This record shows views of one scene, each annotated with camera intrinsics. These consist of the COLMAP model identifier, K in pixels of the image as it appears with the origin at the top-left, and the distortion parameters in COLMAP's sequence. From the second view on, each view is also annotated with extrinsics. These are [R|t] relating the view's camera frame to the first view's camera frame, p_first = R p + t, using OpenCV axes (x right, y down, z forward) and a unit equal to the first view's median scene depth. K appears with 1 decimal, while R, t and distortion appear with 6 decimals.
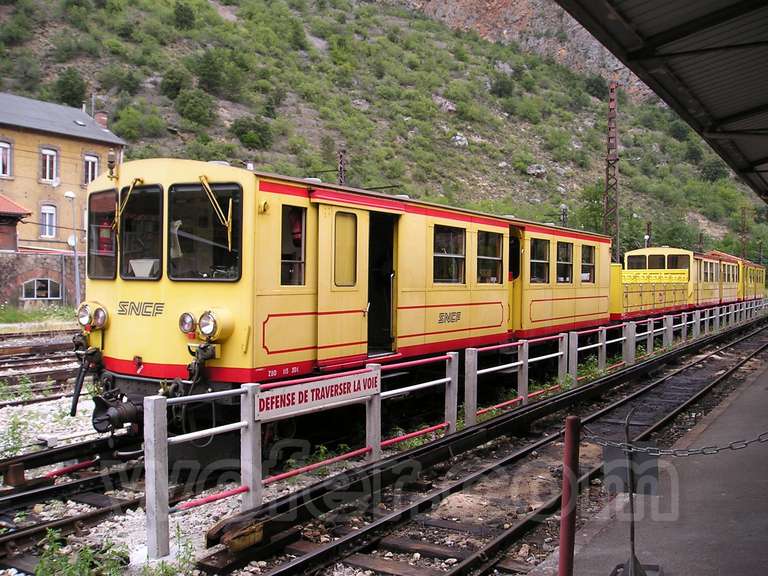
lens RADIAL K [[794.7, 0, 387.1], [0, 794.7, 295.6], [0, 0, 1]] dist [-0.103304, 0.000000]
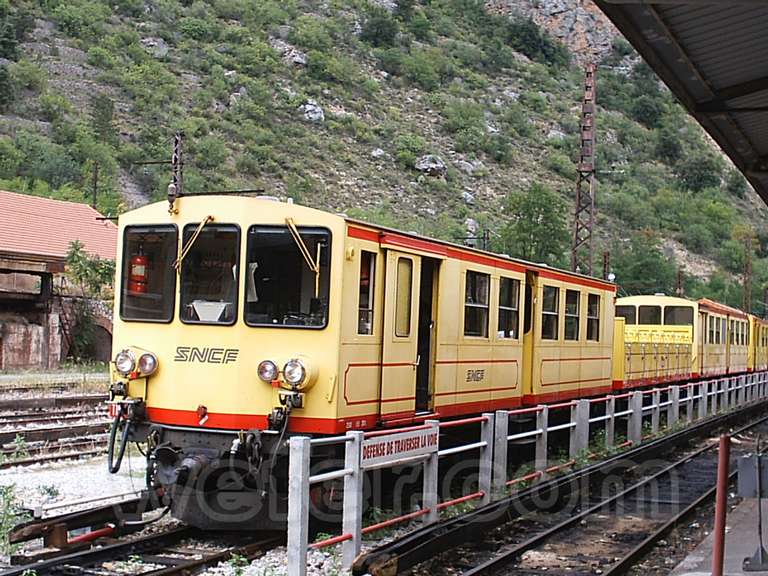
lens RADIAL K [[1281.2, 0, 400.3], [0, 1281.2, 313.8], [0, 0, 1]] dist [-0.072089, 0.000000]
pose [[0.984774, 0.028941, 0.171411, -0.126751], [-0.023127, 0.999091, -0.035816, 0.006169], [-0.172292, 0.031307, 0.984548, -0.195442]]
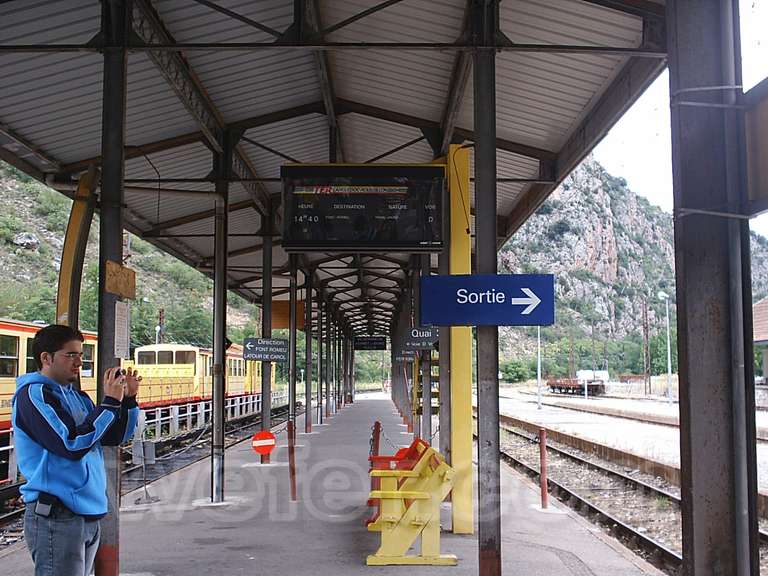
lens RADIAL K [[972.7, 0, 384.3], [0, 972.7, 292.4], [0, 0, 1]] dist [-0.049555, 0.000000]
pose [[0.854368, 0.036746, 0.518367, -0.117196], [0.017794, 0.994843, -0.099850, 0.008001], [-0.519363, 0.094532, 0.849309, -0.371564]]
